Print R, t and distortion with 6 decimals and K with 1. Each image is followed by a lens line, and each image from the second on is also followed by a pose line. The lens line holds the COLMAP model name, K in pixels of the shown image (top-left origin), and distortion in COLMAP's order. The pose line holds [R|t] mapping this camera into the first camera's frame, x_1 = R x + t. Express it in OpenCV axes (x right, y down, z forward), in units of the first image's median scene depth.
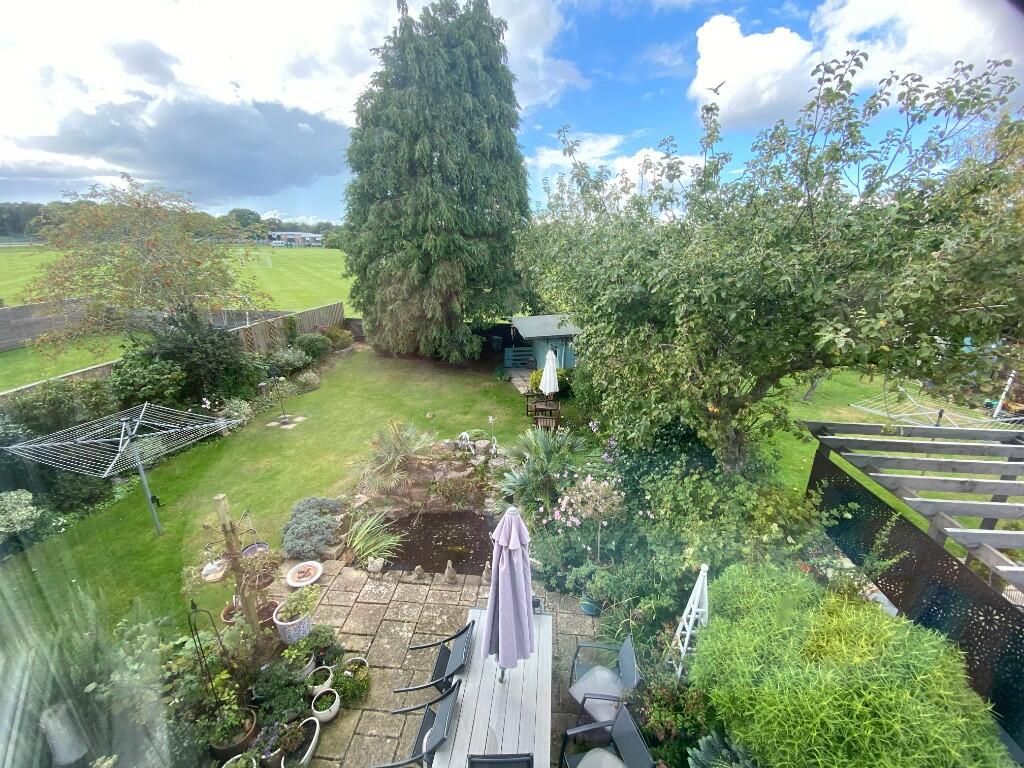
lens RADIAL K [[413.6, 0, 512.0], [0, 413.6, 384.0], [0, 0, 1]] dist [0.031780, -0.026988]
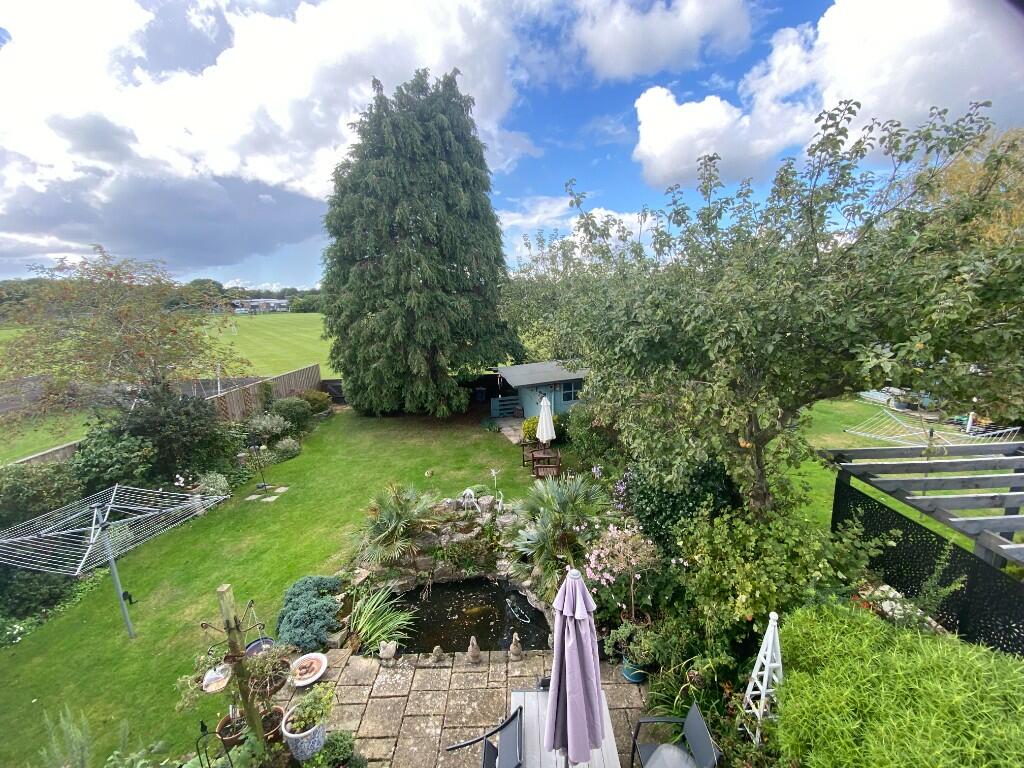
lens RADIAL K [[413.6, 0, 512.0], [0, 413.6, 384.0], [0, 0, 1]] dist [0.031780, -0.026988]
pose [[0.995385, -0.064948, 0.070638, -0.072354], [0.073033, 0.990247, -0.118647, -0.001913], [-0.062243, 0.123258, 0.990421, 0.026233]]
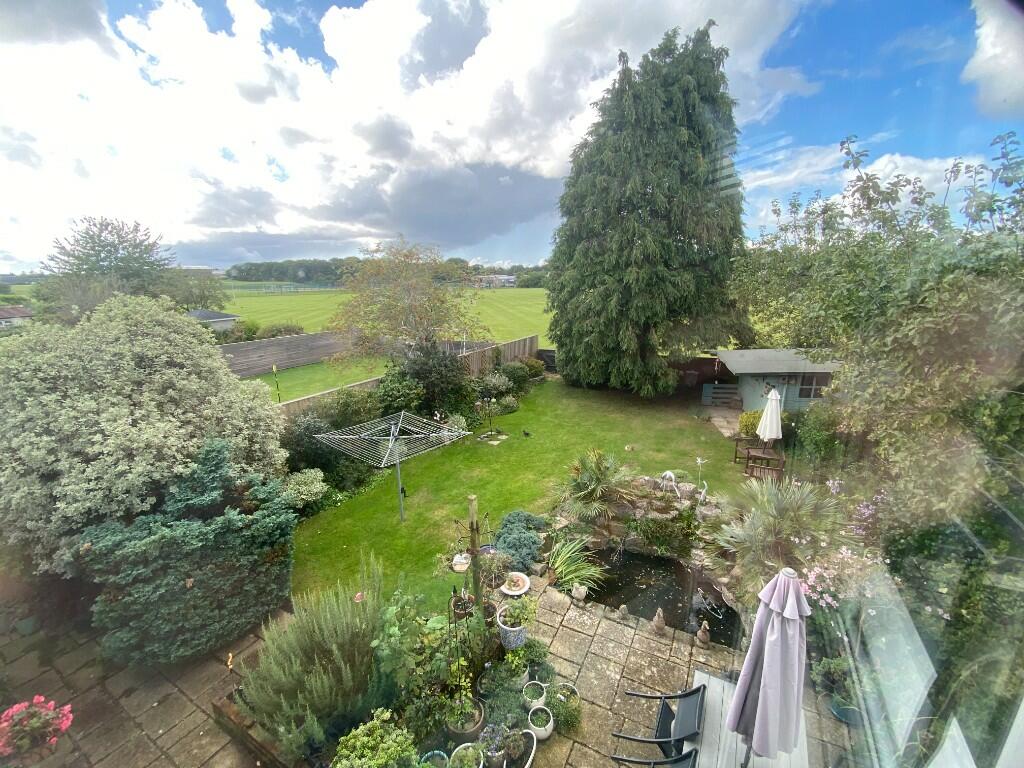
lens RADIAL K [[413.6, 0, 512.0], [0, 413.6, 384.0], [0, 0, 1]] dist [0.031780, -0.026988]
pose [[0.916119, 0.056671, -0.396880, -0.085579], [-0.087418, 0.994375, -0.059798, 0.009038], [0.391258, 0.089477, 0.915921, -0.019165]]
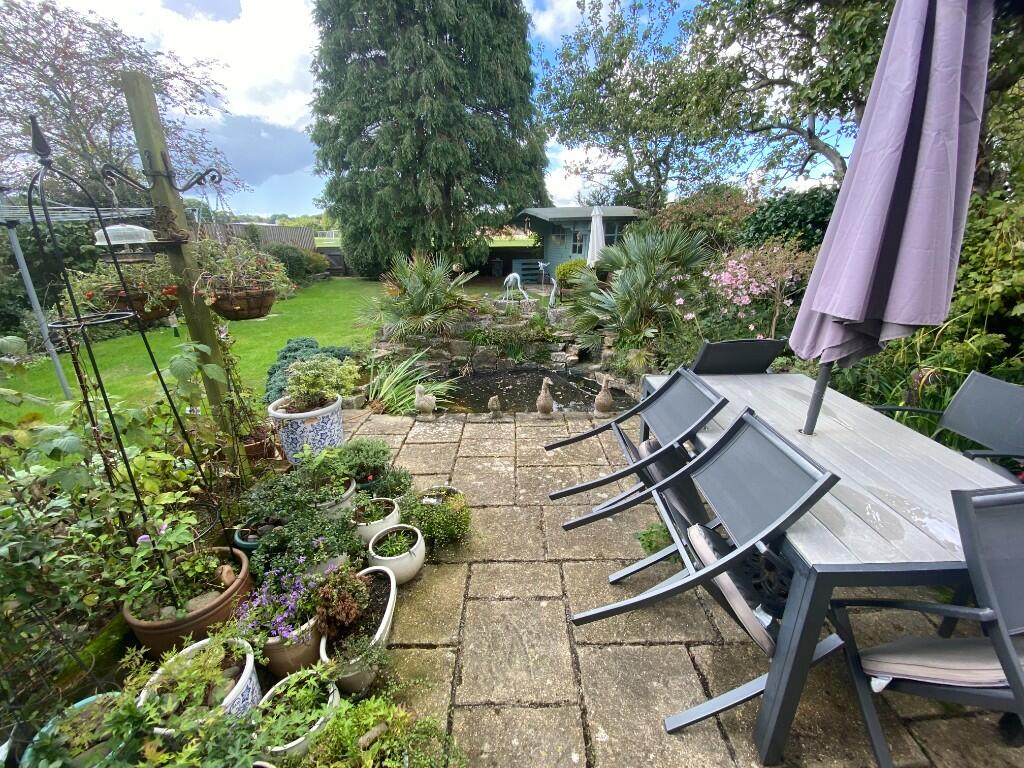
lens RADIAL K [[413.6, 0, 512.0], [0, 413.6, 384.0], [0, 0, 1]] dist [0.031780, -0.026988]
pose [[0.996565, -0.050127, 0.065913, -0.188658], [0.048659, 0.998535, 0.023685, 0.320341], [-0.067004, -0.020397, 0.997544, 0.289271]]
